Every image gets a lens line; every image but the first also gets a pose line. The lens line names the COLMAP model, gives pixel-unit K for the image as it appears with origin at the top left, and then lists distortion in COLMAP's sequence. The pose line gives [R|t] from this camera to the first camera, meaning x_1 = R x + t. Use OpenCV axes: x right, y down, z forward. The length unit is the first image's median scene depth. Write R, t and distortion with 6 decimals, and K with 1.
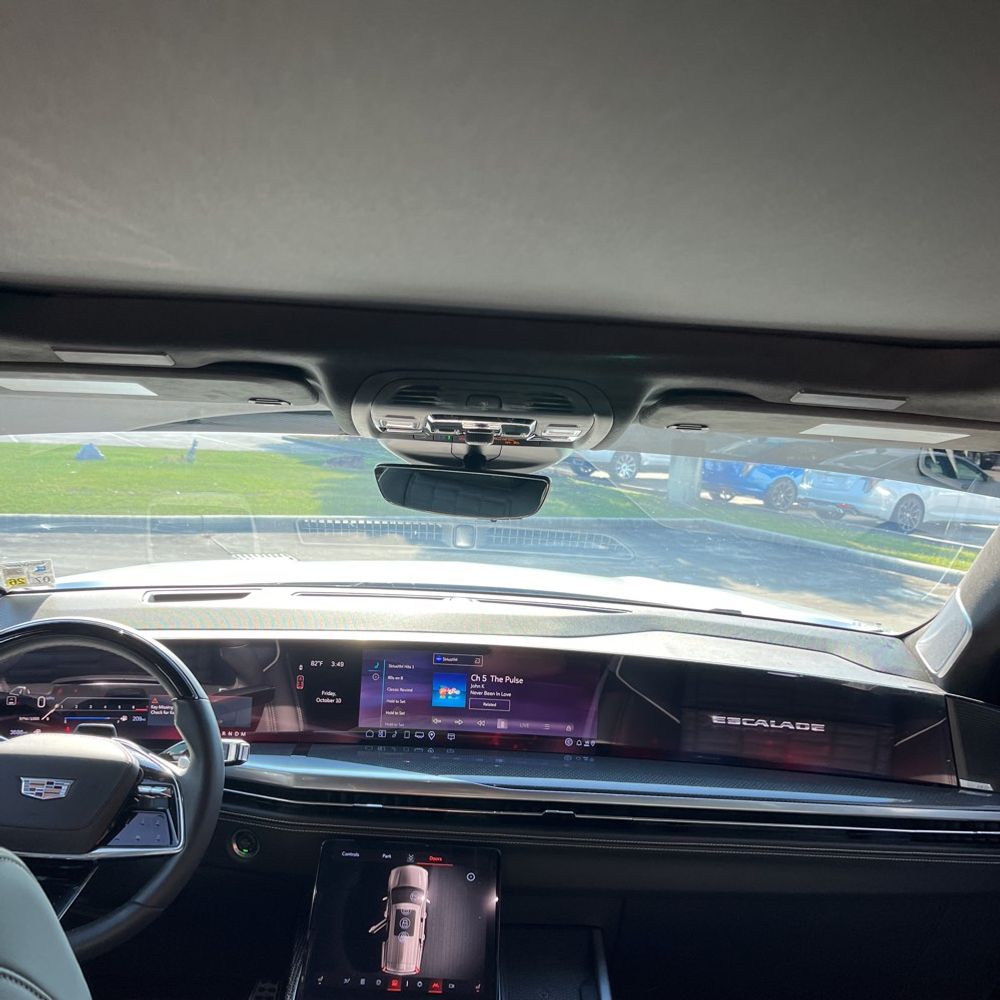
lens RADIAL K [[1036.0, 0, 500.0], [0, 1036.0, 500.0], [0, 0, 1]] dist [0.010097, 0.028556]
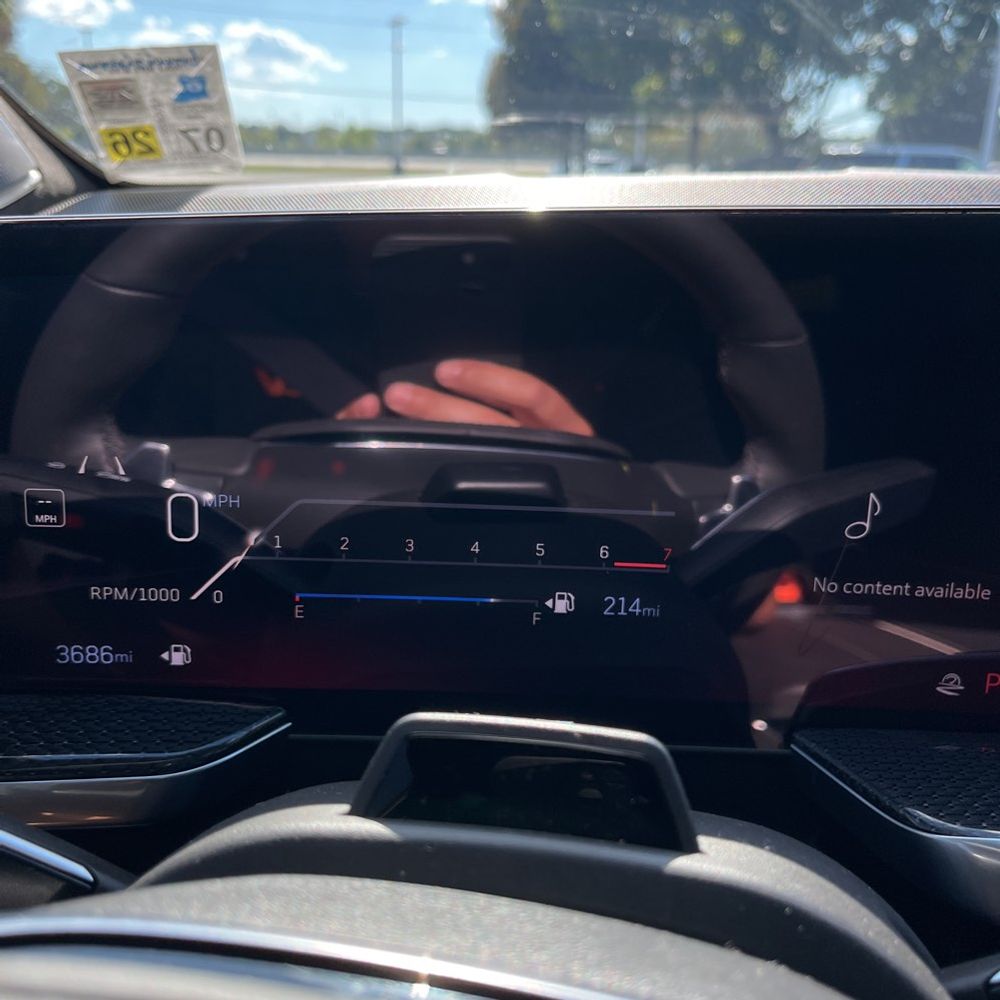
lens RADIAL K [[1036.0, 0, 500.0], [0, 1036.0, 500.0], [0, 0, 1]] dist [0.010097, 0.028556]
pose [[0.982962, 0.026203, -0.181930, -0.341120], [0.013857, 0.976405, 0.215500, 0.147136], [0.183284, -0.214350, 0.959407, 0.813090]]
